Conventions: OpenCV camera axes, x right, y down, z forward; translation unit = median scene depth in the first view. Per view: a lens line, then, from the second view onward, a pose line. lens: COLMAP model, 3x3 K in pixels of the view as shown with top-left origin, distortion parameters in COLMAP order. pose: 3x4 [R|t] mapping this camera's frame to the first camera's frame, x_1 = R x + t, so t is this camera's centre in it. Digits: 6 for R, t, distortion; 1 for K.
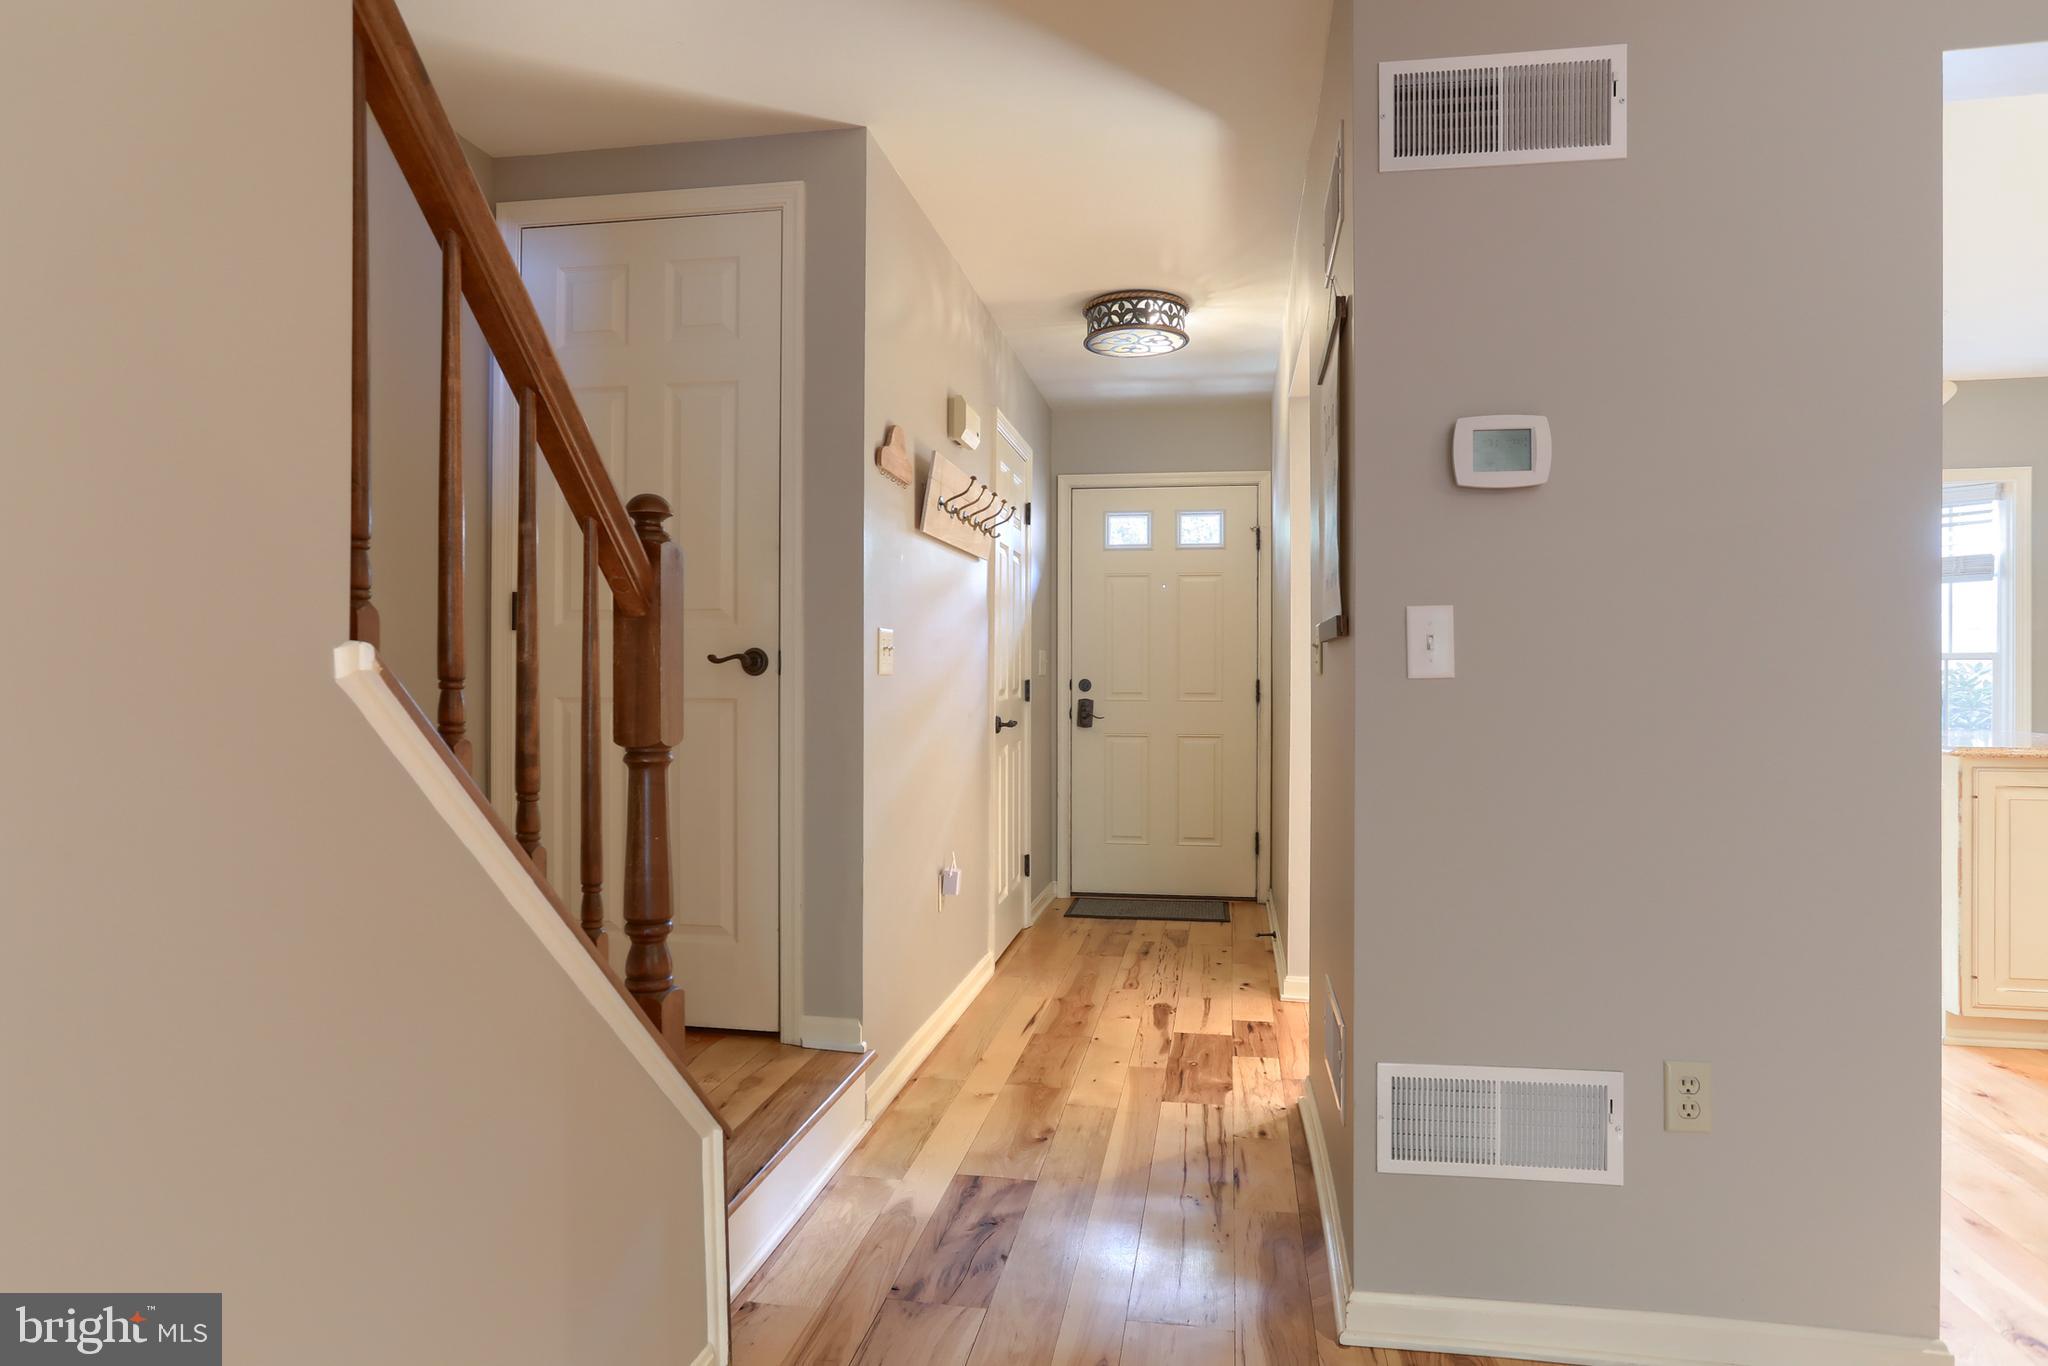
lens RADIAL K [[1201.1, 0, 1027.0], [0, 1201.1, 685.5], [0, 0, 1]] dist [-0.027130, -0.000018]
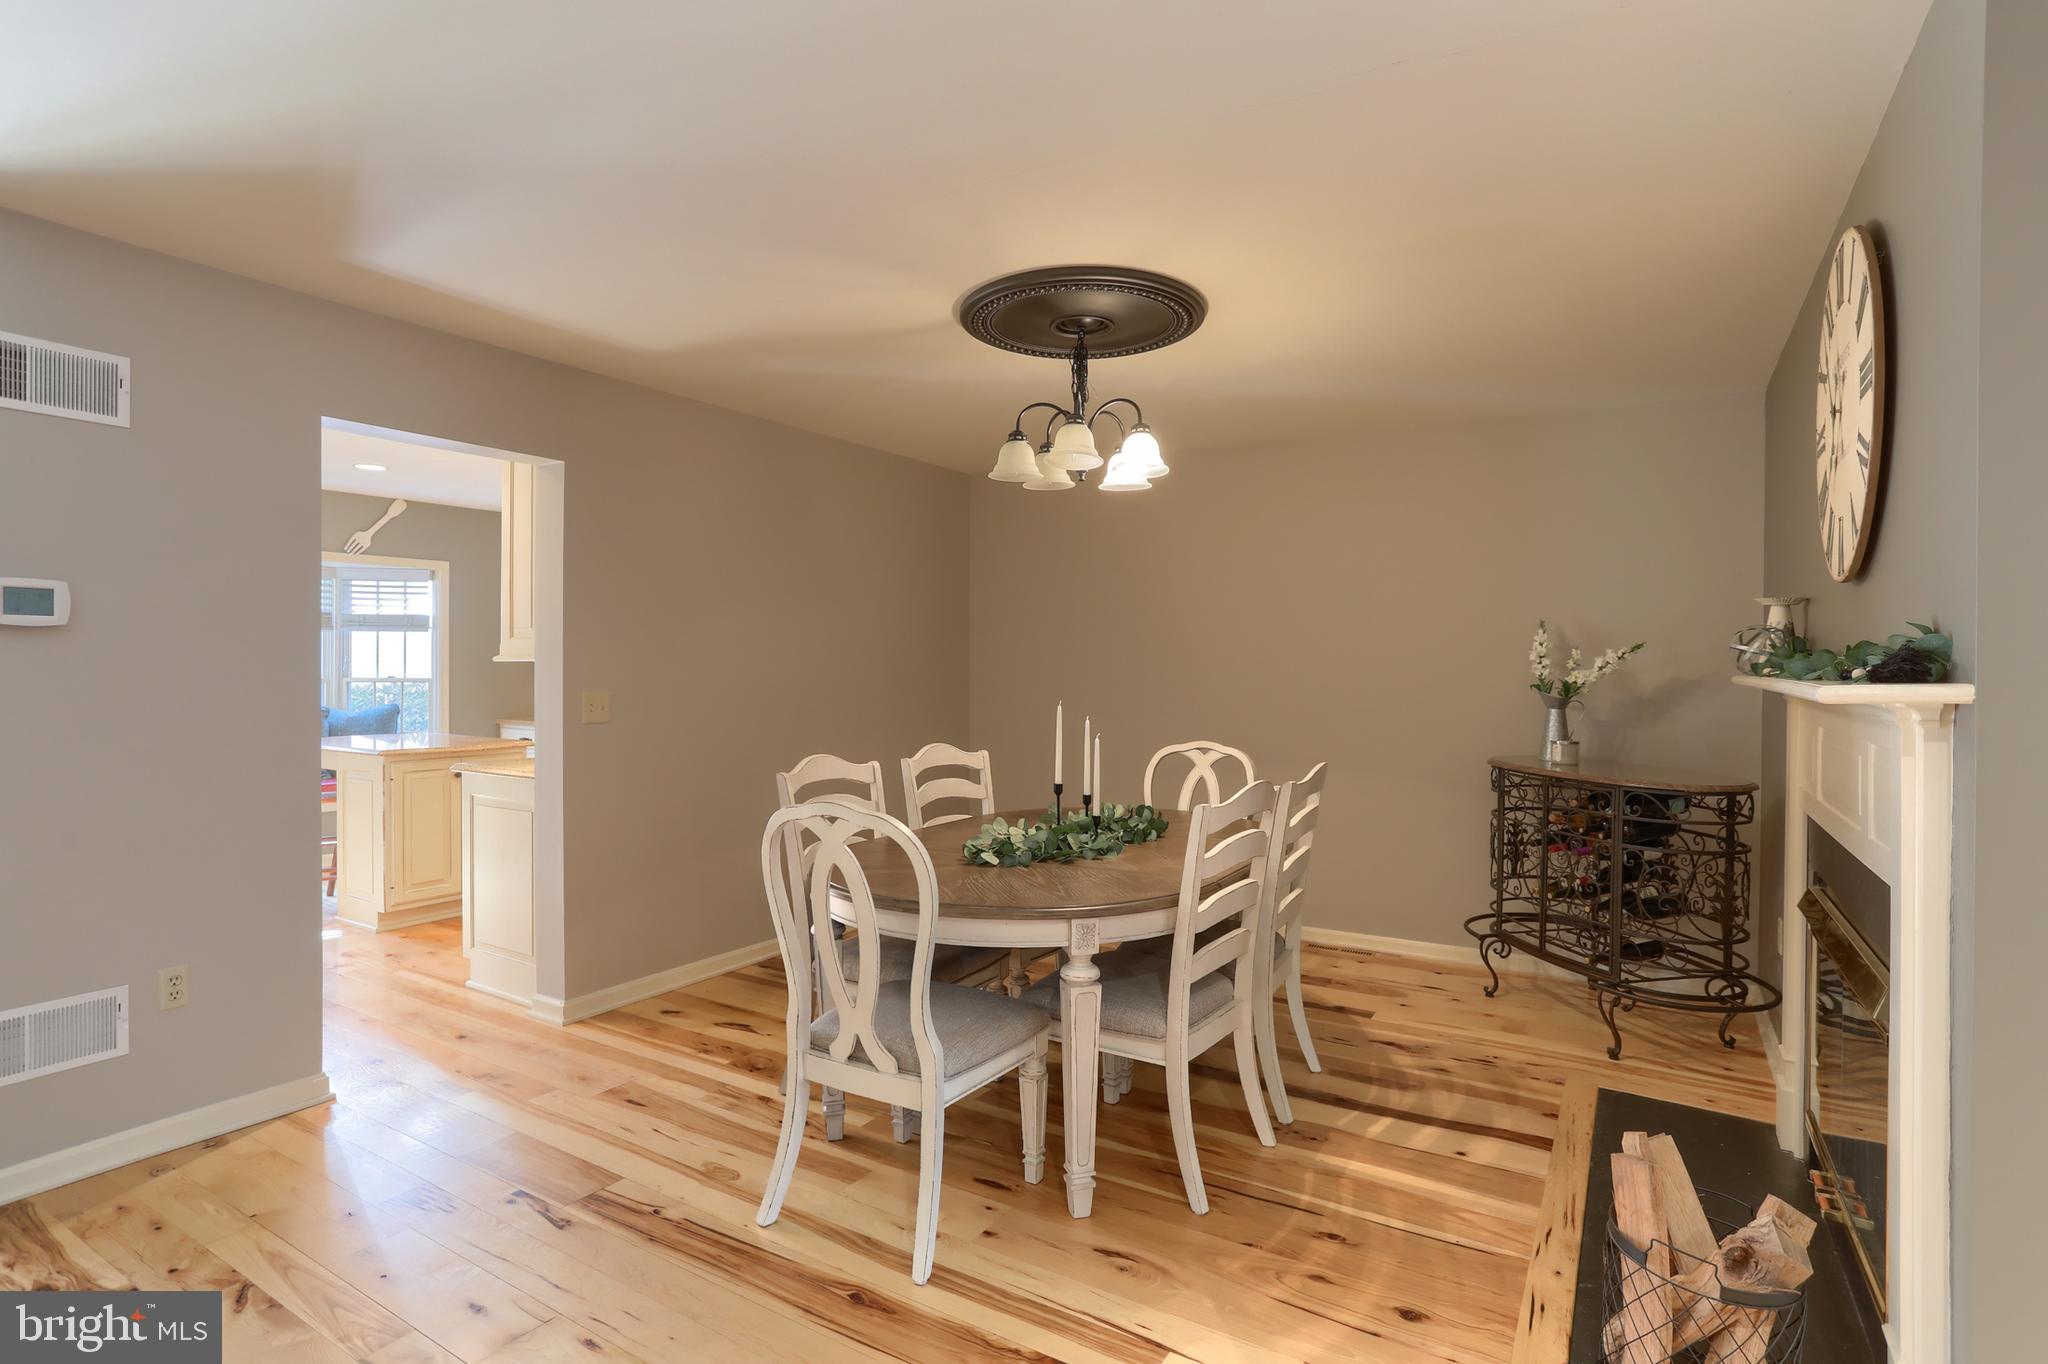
lens RADIAL K [[1024.2, 0, 1032.5], [0, 1024.2, 677.0], [0, 0, 1]] dist [-0.020872, 0.006156]
pose [[0.385996, -0.005708, 0.922483, -0.298256], [-0.002283, 0.999972, 0.007142, -0.111211], [-0.922497, -0.004863, 0.385973, -0.683860]]
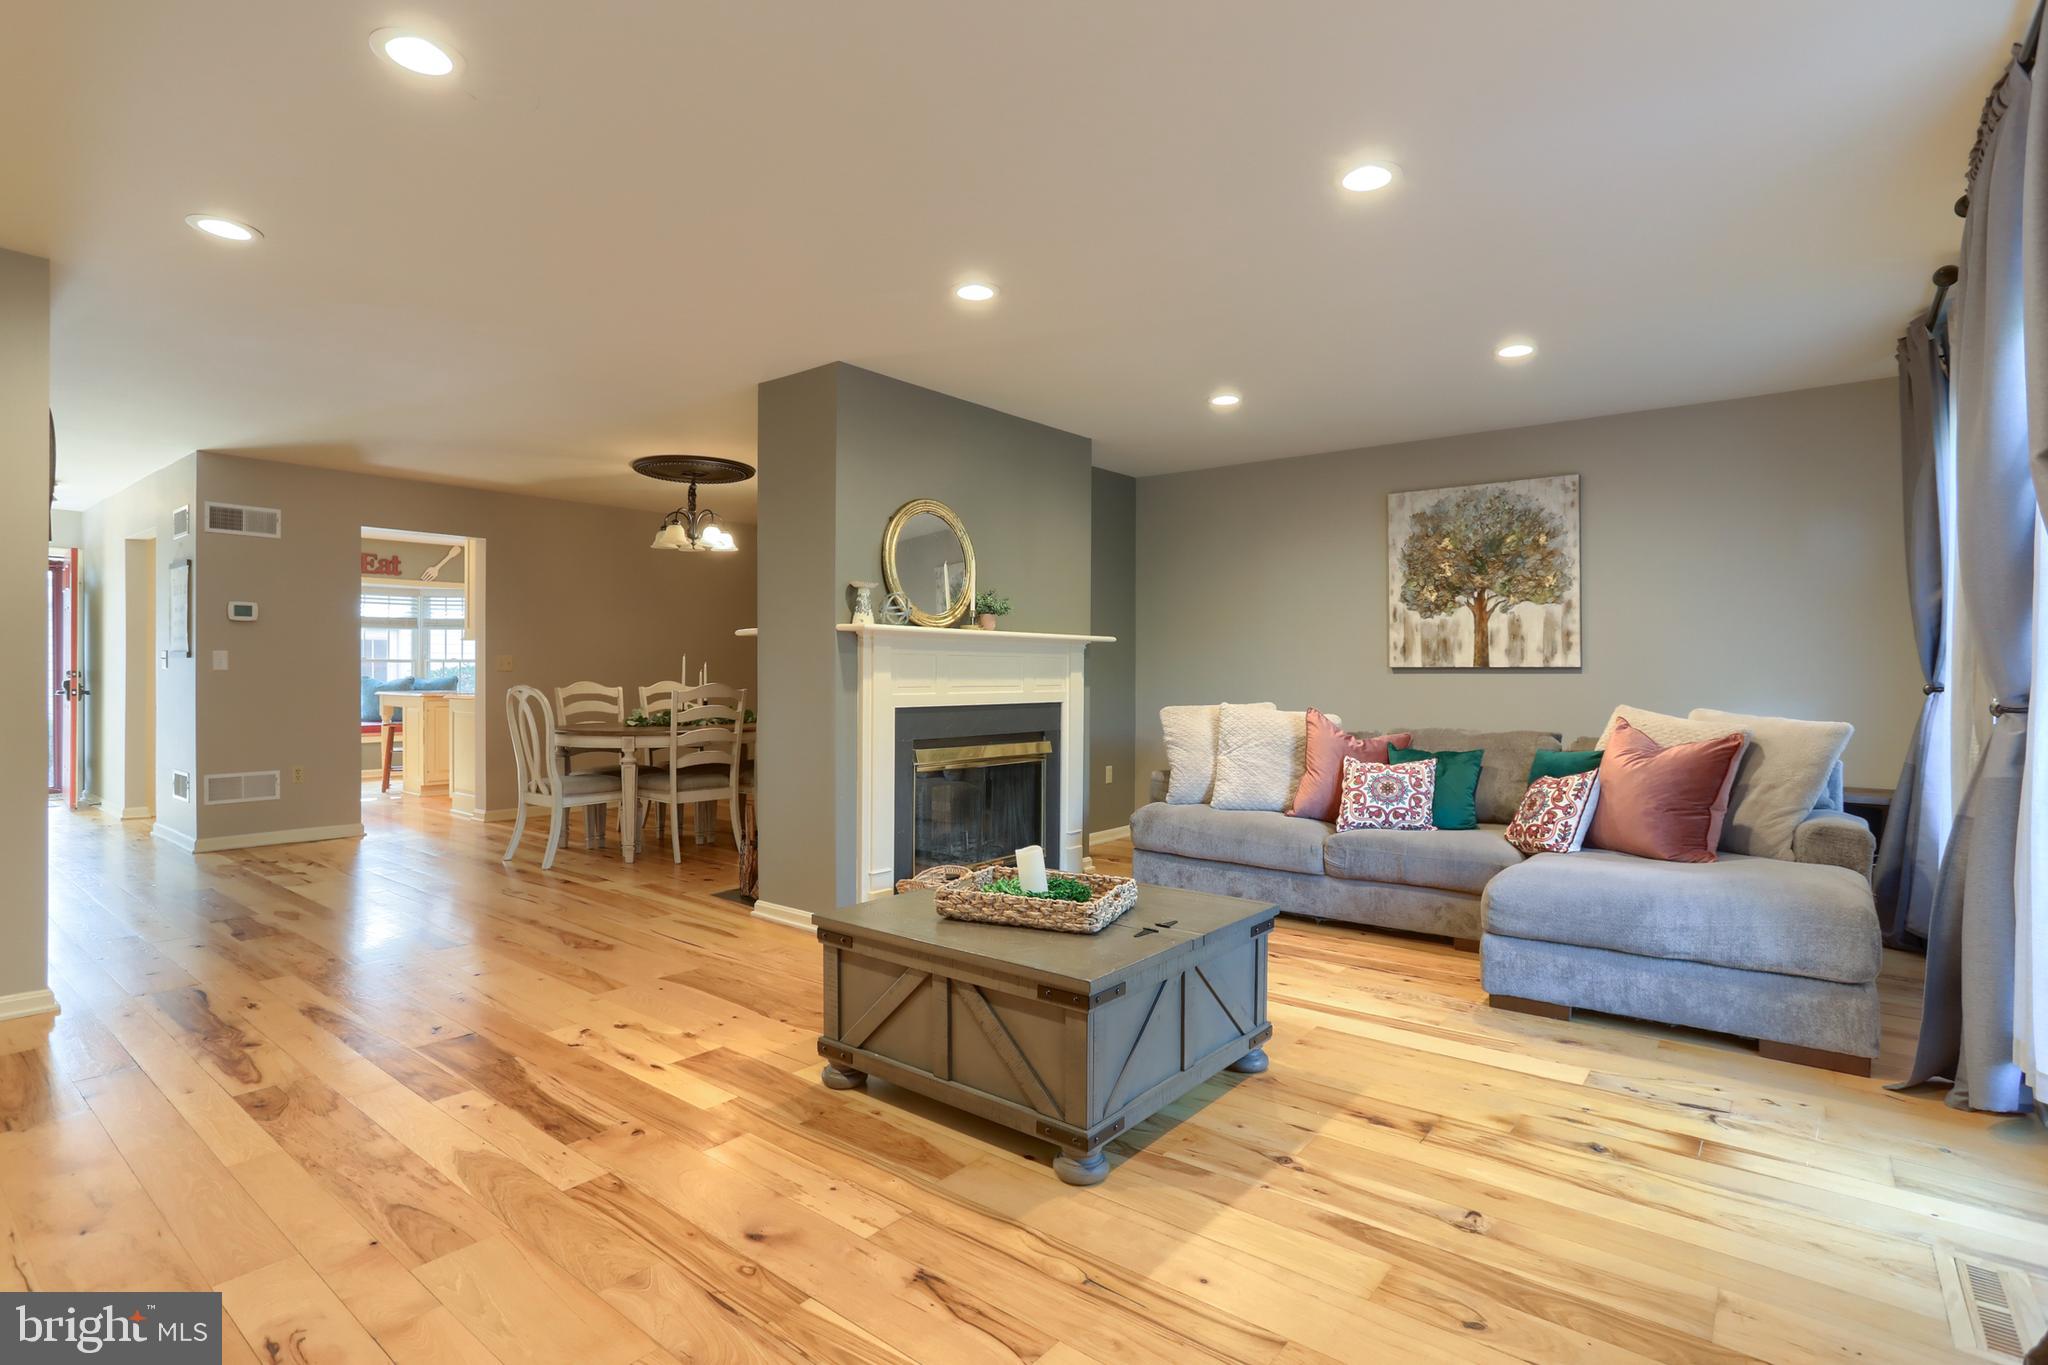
lens RADIAL K [[1024.2, 0, 1018.6], [0, 1024.2, 678.1], [0, 0, 1]] dist [-0.020872, 0.006156]
pose [[0.507970, -0.002690, 0.861371, -1.144064], [-0.000967, 0.999993, 0.003693, 0.006025], [-0.861374, -0.002709, 0.507963, -2.804964]]
